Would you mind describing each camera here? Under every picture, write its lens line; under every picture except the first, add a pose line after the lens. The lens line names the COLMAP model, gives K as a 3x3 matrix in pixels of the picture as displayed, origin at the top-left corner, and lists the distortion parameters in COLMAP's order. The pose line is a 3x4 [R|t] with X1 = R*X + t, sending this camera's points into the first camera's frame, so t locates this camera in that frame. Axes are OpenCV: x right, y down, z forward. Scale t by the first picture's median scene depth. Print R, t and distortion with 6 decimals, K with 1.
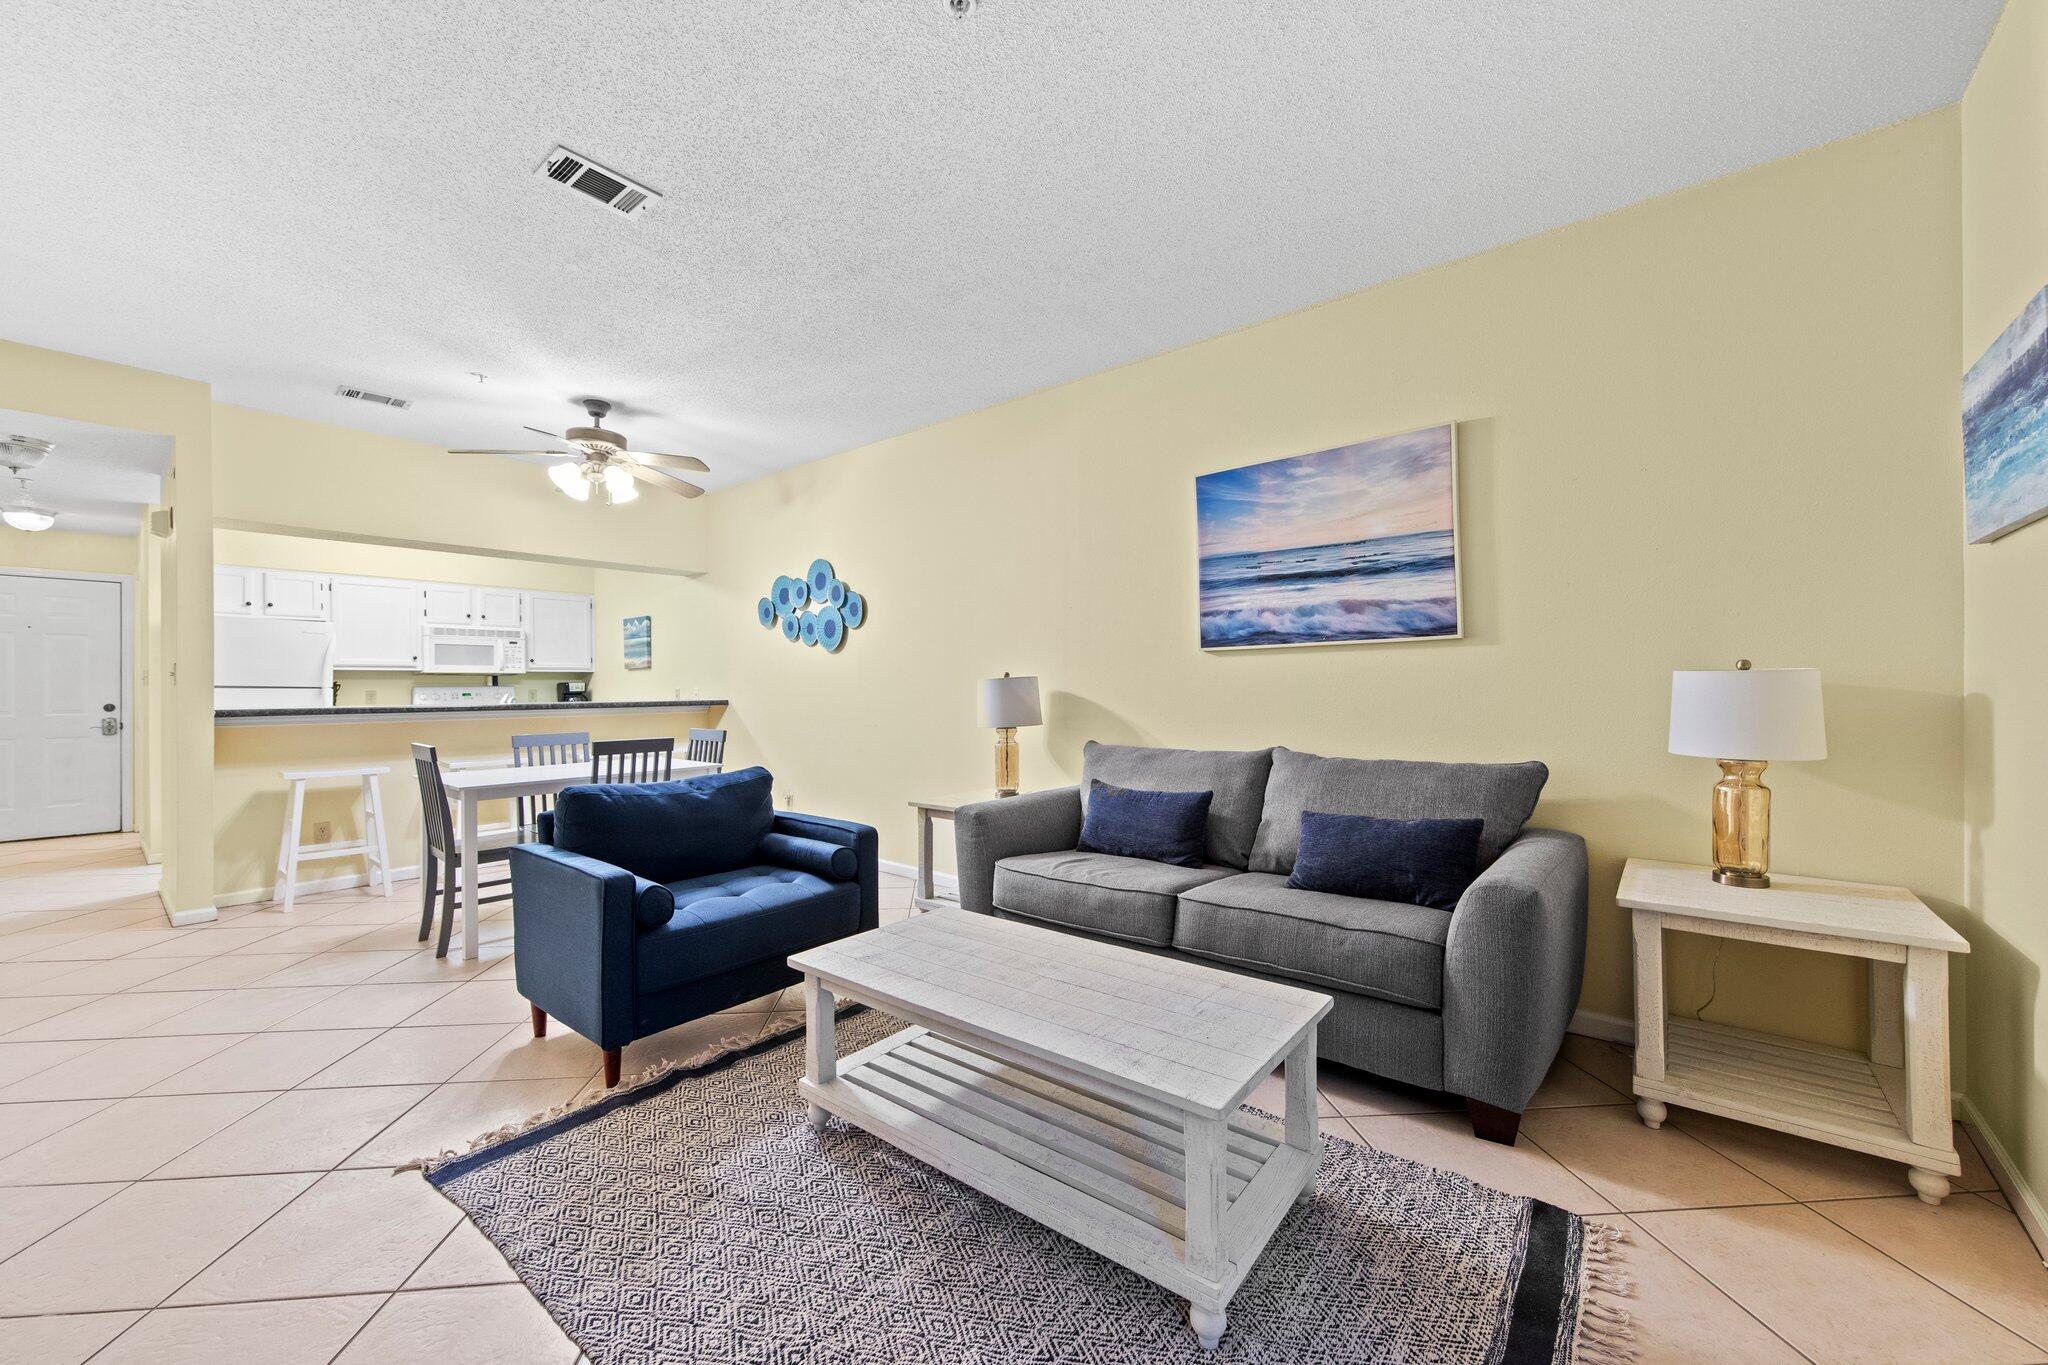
lens RADIAL K [[807.6, 0, 1035.9], [0, 807.6, 689.0], [0, 0, 1]] dist [0.017858, -0.000047]
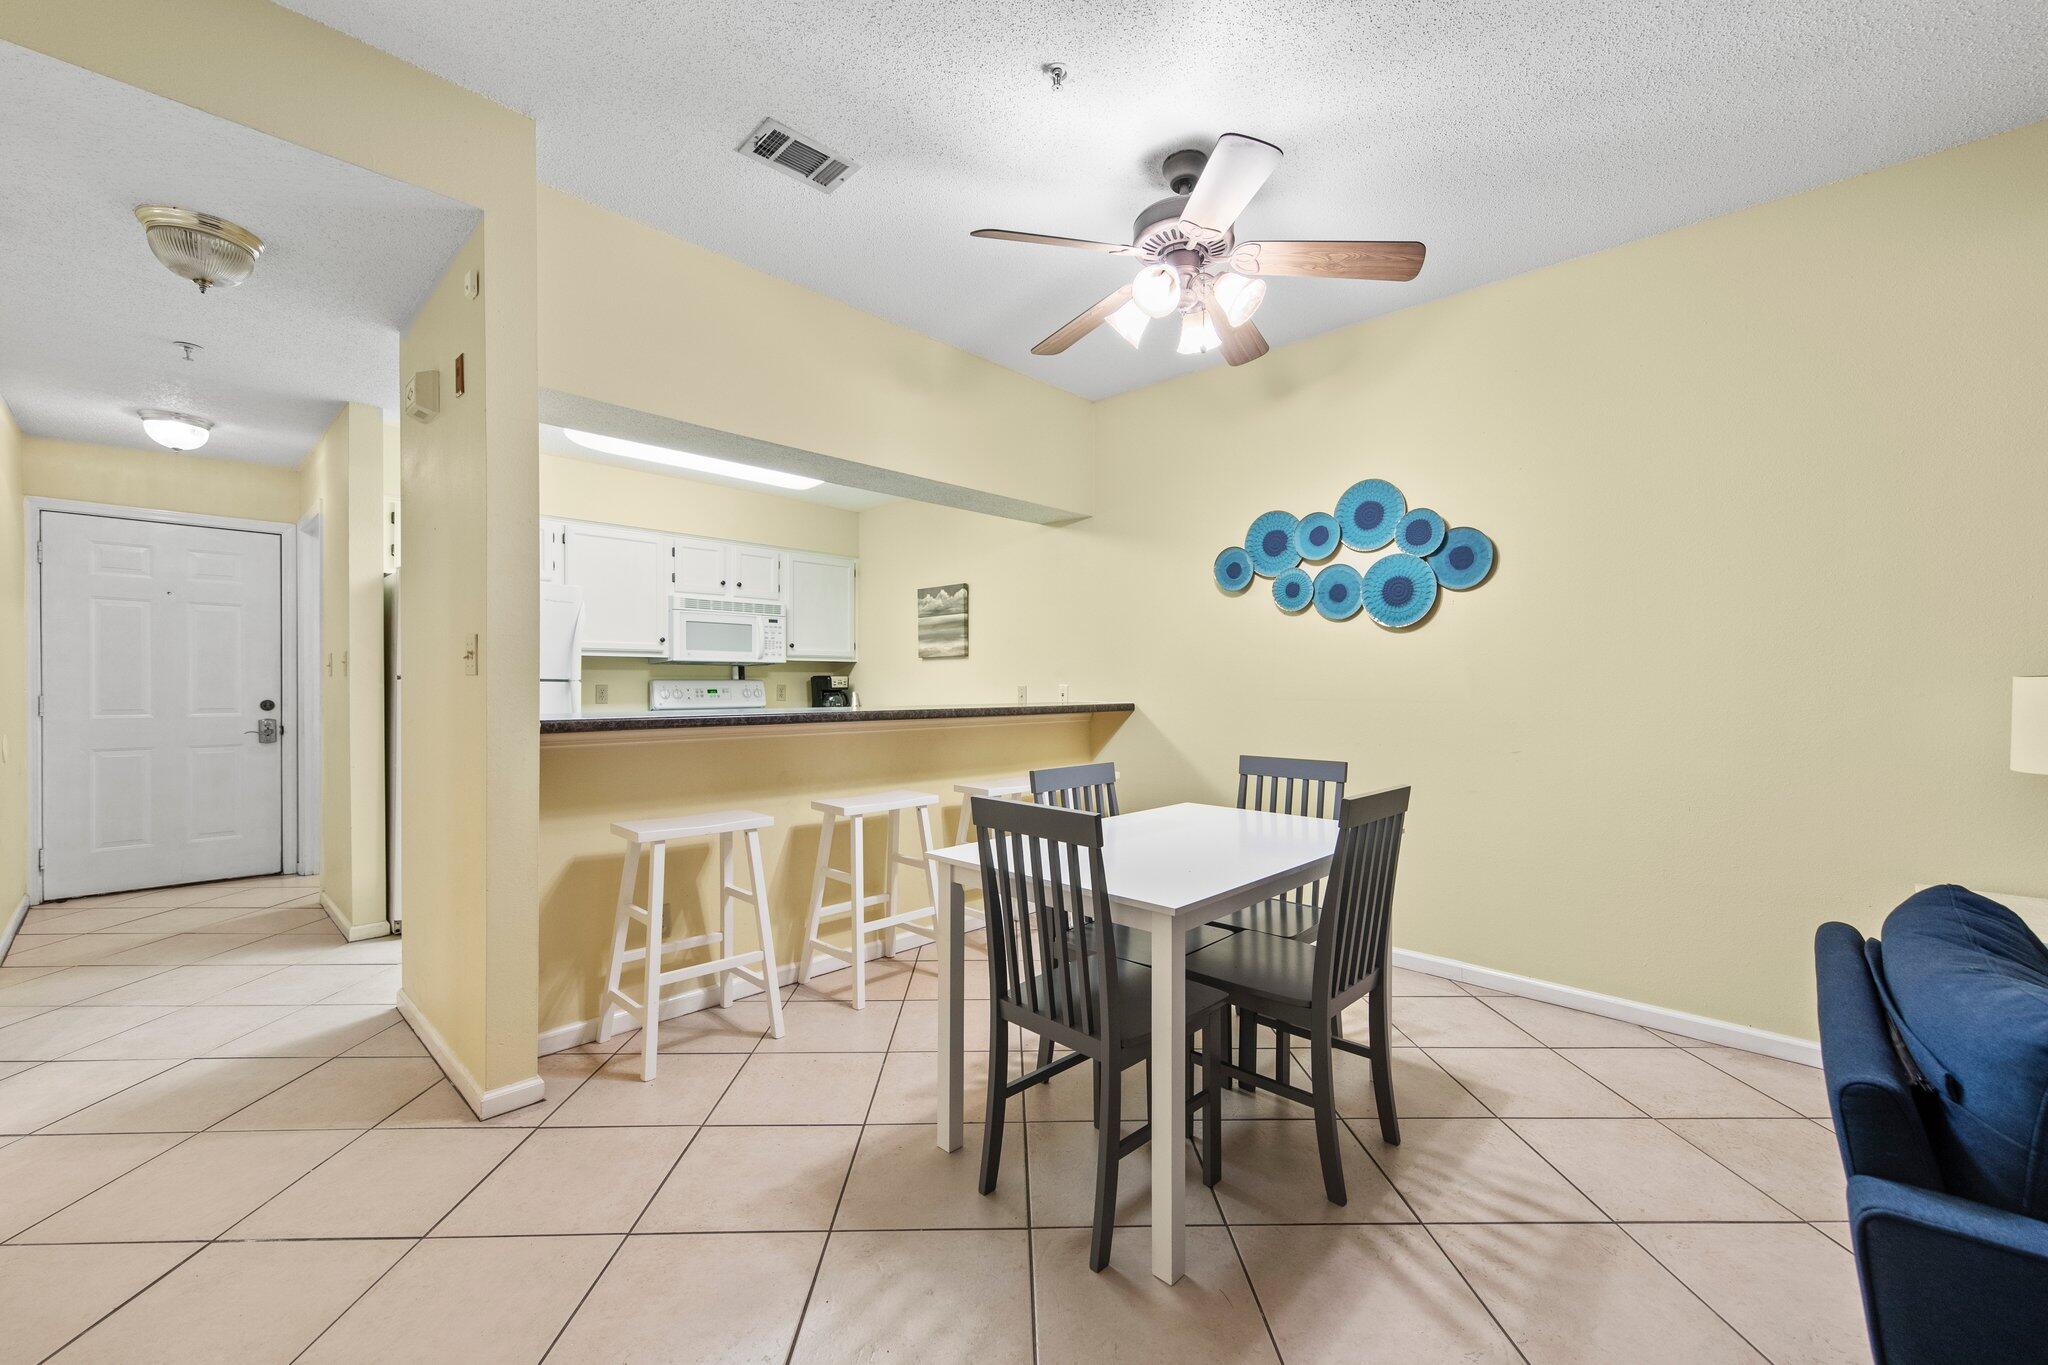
lens RADIAL K [[807.6, 0, 1026.3], [0, 807.6, 693.2], [0, 0, 1]] dist [0.017858, -0.000047]
pose [[0.999016, 0.008308, -0.043556, -0.484275], [-0.007894, 0.999922, 0.009661, -0.000375], [0.043633, -0.009308, 0.999004, 0.350298]]
